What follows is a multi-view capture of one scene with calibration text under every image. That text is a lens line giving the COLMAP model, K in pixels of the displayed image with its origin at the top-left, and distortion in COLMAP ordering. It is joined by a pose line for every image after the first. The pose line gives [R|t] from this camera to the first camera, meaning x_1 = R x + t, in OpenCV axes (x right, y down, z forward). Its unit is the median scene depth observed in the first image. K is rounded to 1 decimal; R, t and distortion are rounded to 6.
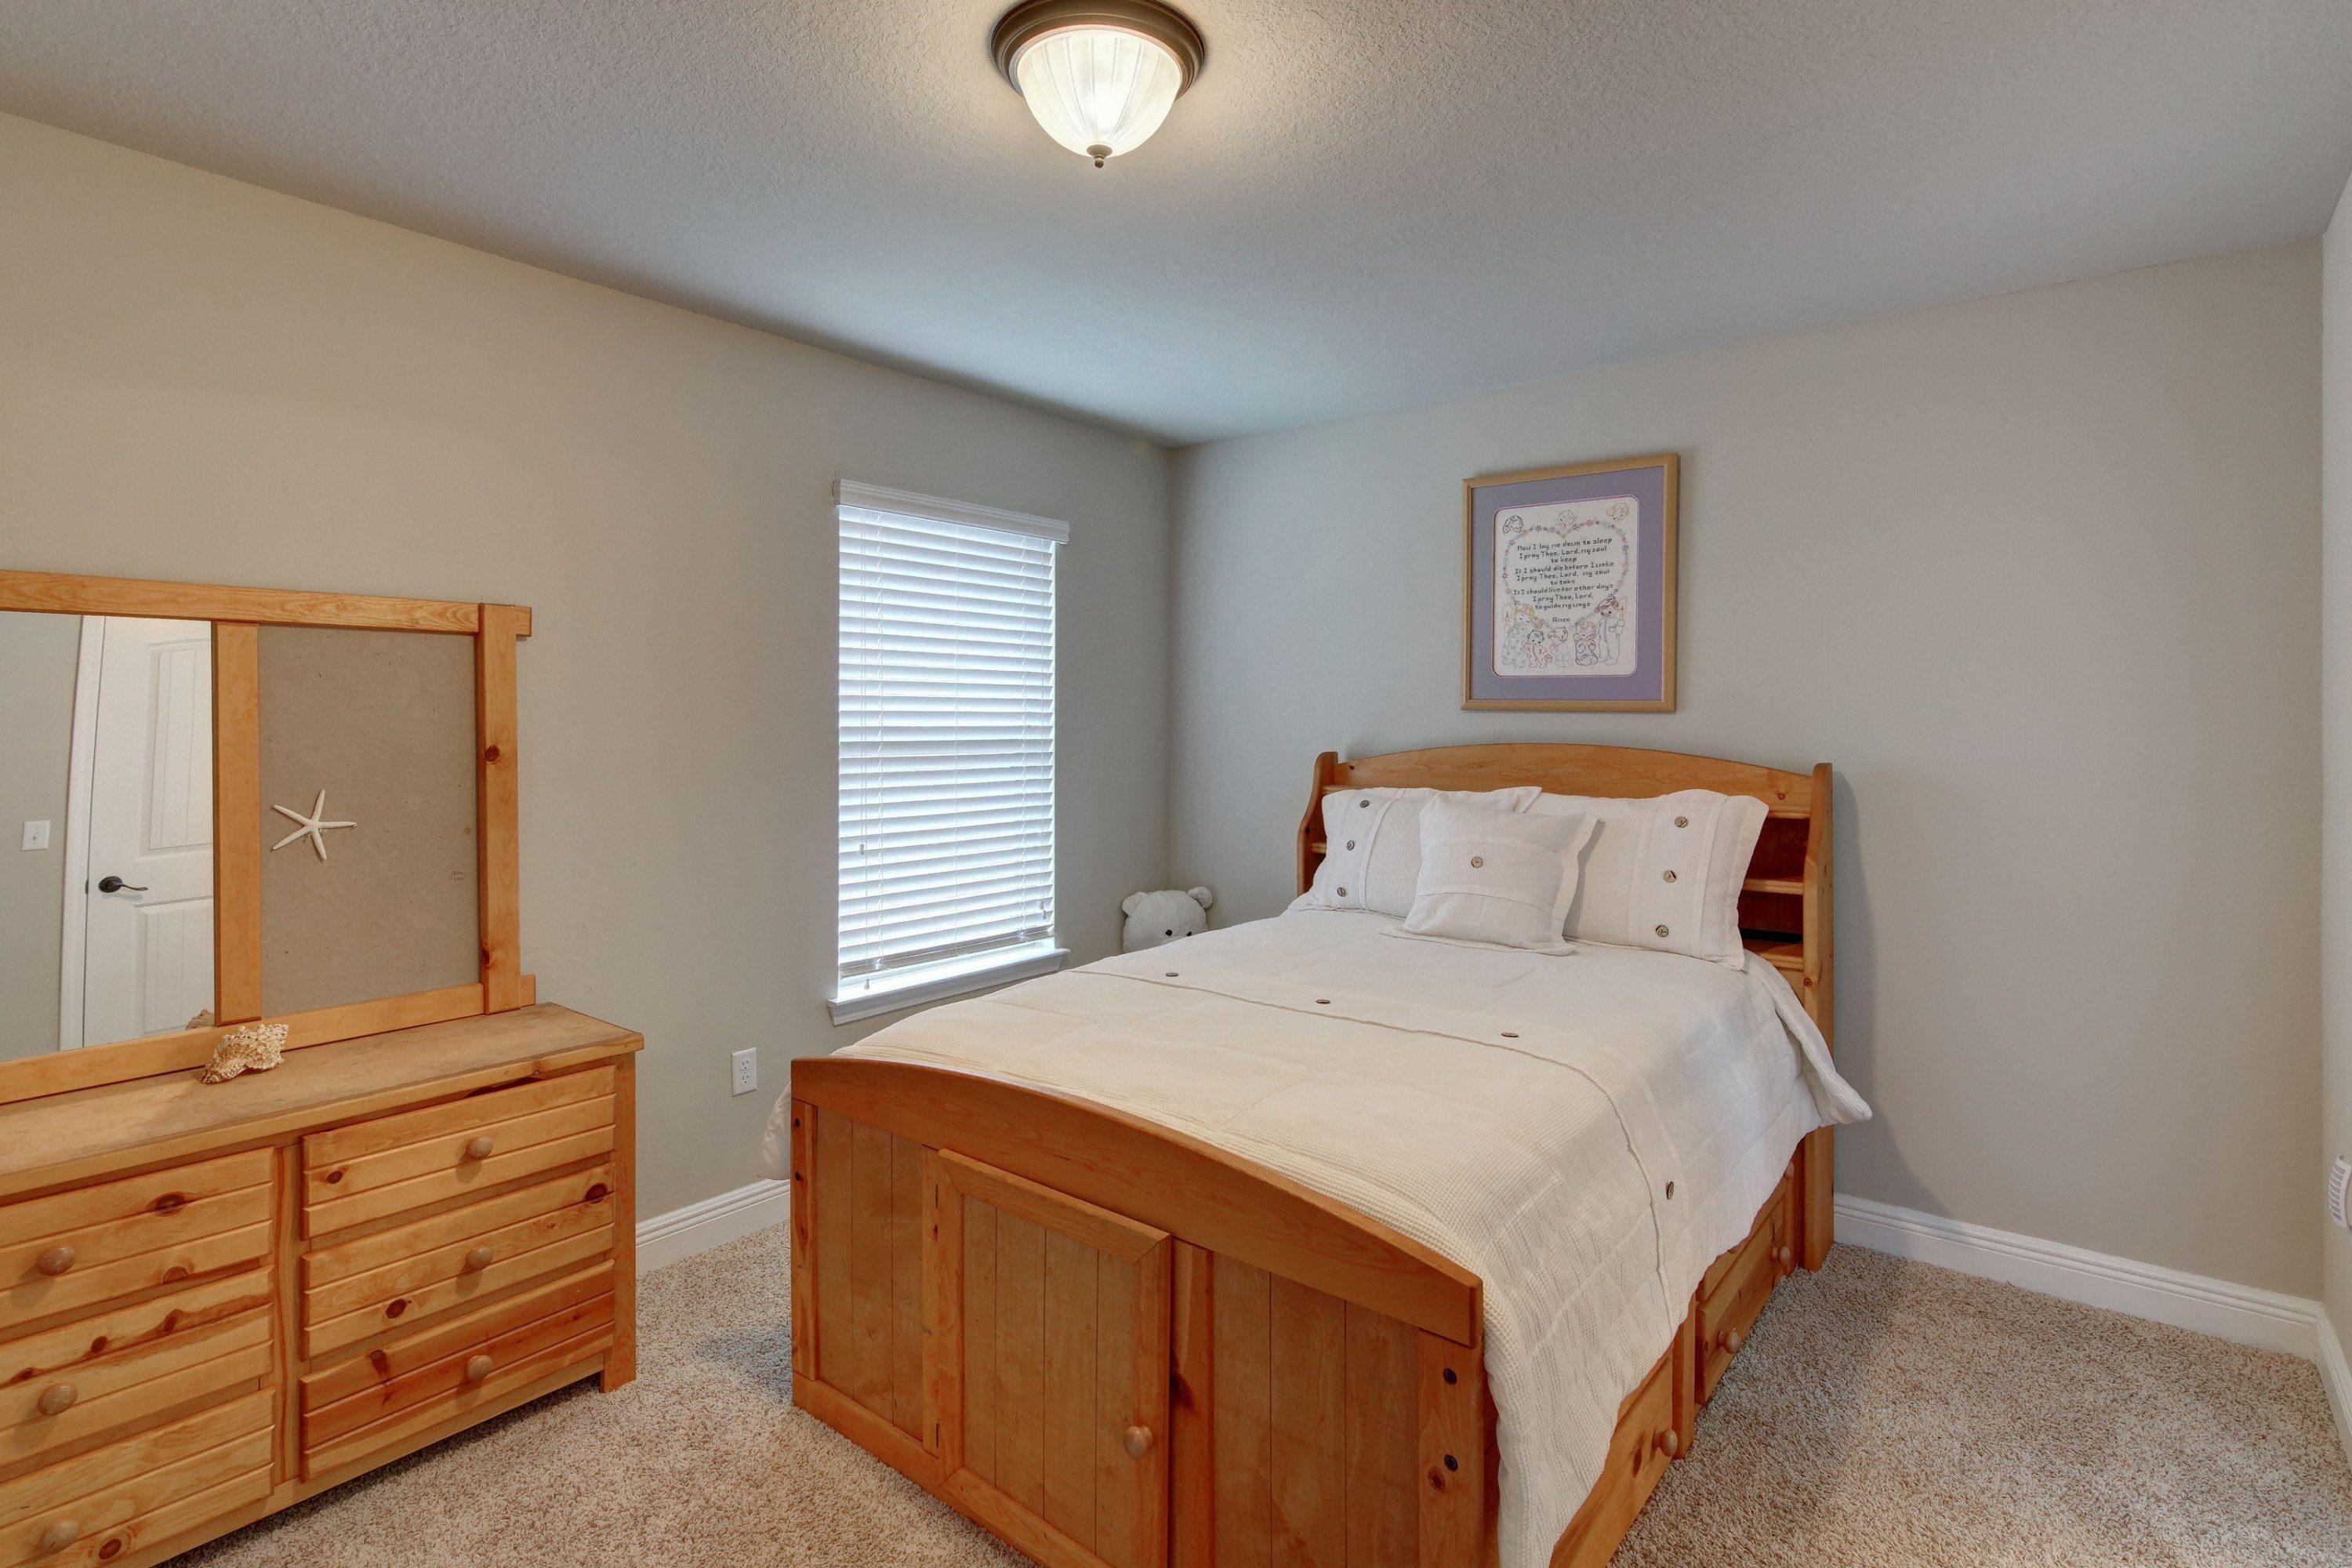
lens RADIAL K [[1138.5, 0, 1178.9], [0, 1138.5, 724.2], [0, 0, 1]] dist [0.004251, -0.000091]
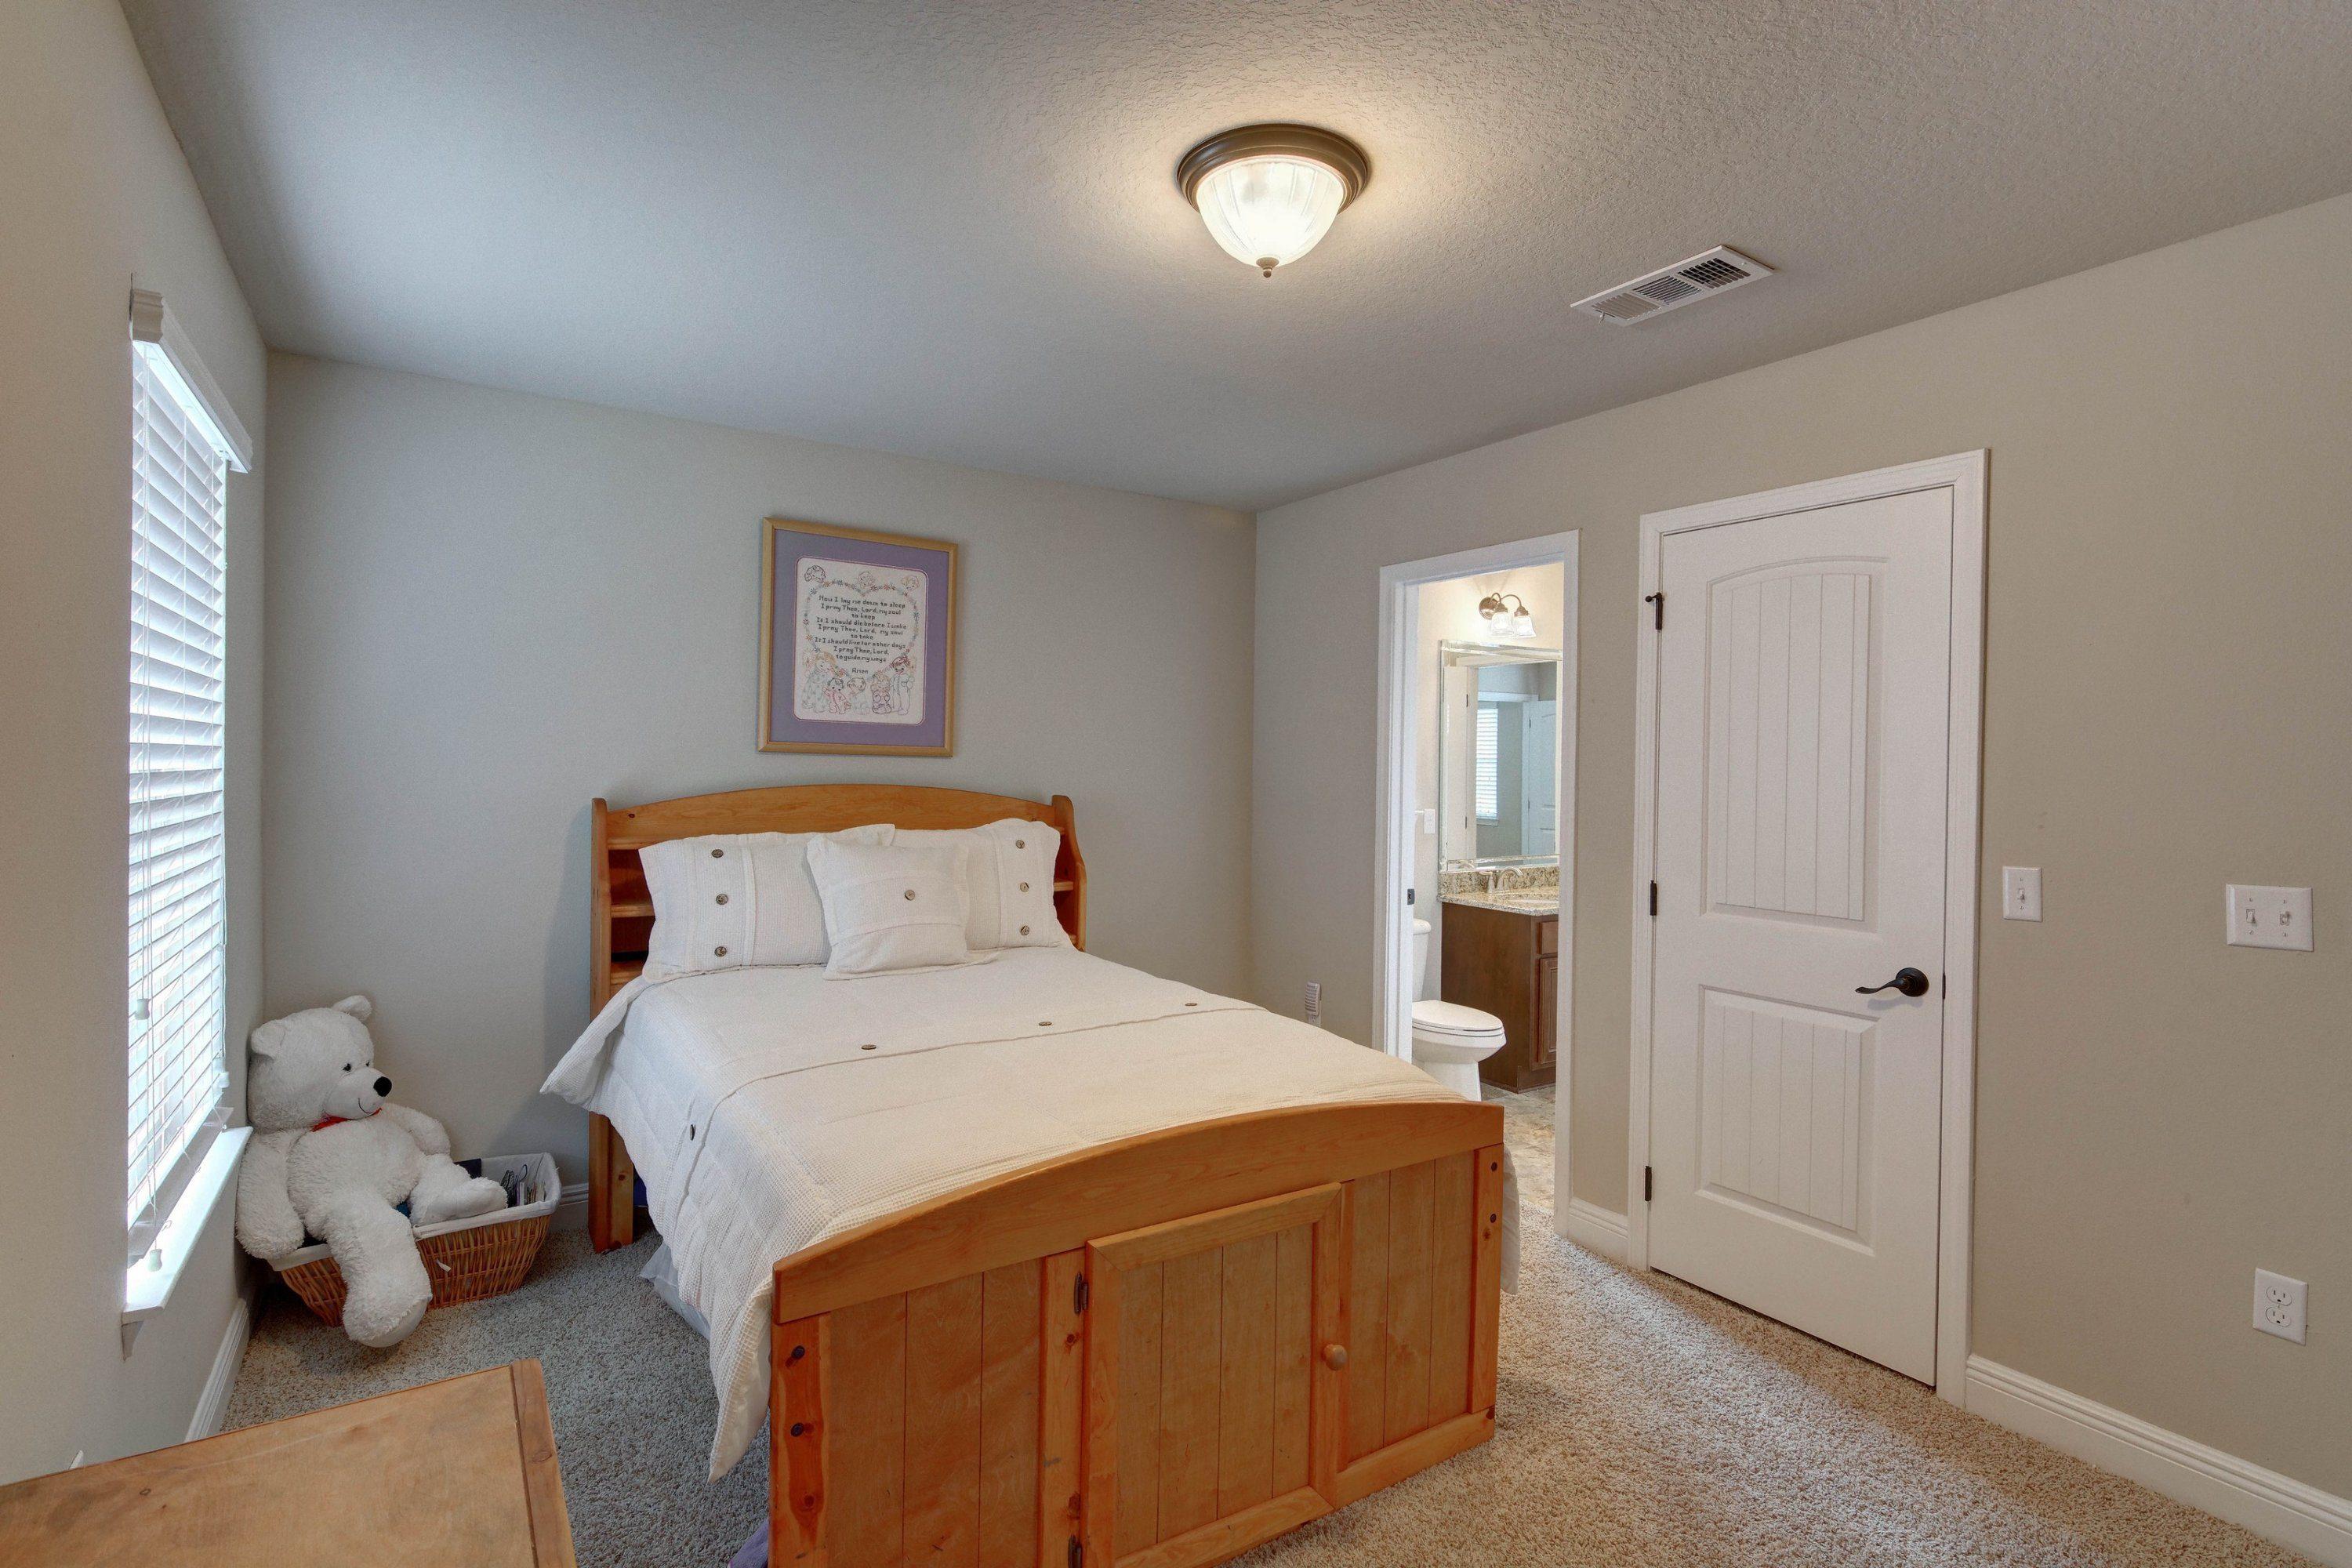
lens RADIAL K [[1120.7, 0, 1171.5], [0, 1120.7, 773.5], [0, 0, 1]] dist [0.003194, -0.000159]
pose [[0.324567, -0.008254, 0.945827, -0.591759], [-0.006451, 0.999919, 0.010940, -0.007032], [-0.945841, -0.009652, 0.324487, 0.372549]]
